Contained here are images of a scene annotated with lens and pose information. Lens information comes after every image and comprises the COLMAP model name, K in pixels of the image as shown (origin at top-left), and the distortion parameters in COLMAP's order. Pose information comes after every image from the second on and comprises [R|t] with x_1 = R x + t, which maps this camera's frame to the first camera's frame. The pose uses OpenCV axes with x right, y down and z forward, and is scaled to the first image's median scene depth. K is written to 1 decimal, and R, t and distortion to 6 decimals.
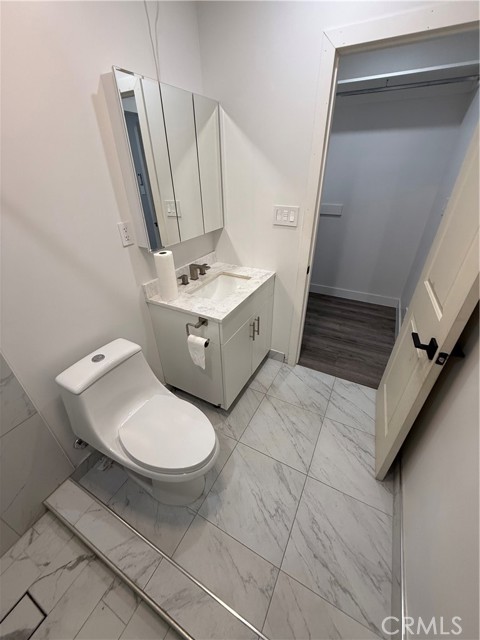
lens RADIAL K [[254.4, 0, 240.7], [0, 254.4, 317.9], [0, 0, 1]] dist [0.009707, -0.000031]
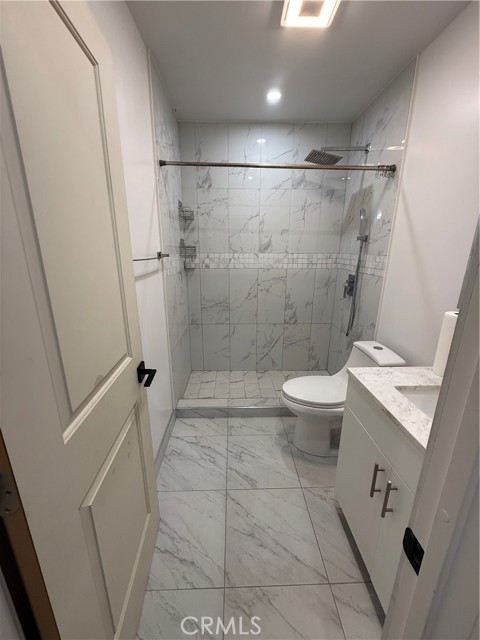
lens RADIAL K [[254.4, 0, 240.3], [0, 254.4, 318.7], [0, 0, 1]] dist [0.009707, -0.000031]
pose [[-0.867191, 0.140126, -0.477854, 0.607034], [-0.252691, 0.703047, 0.664735, -0.570086], [0.429100, 0.697202, -0.574268, 1.134161]]
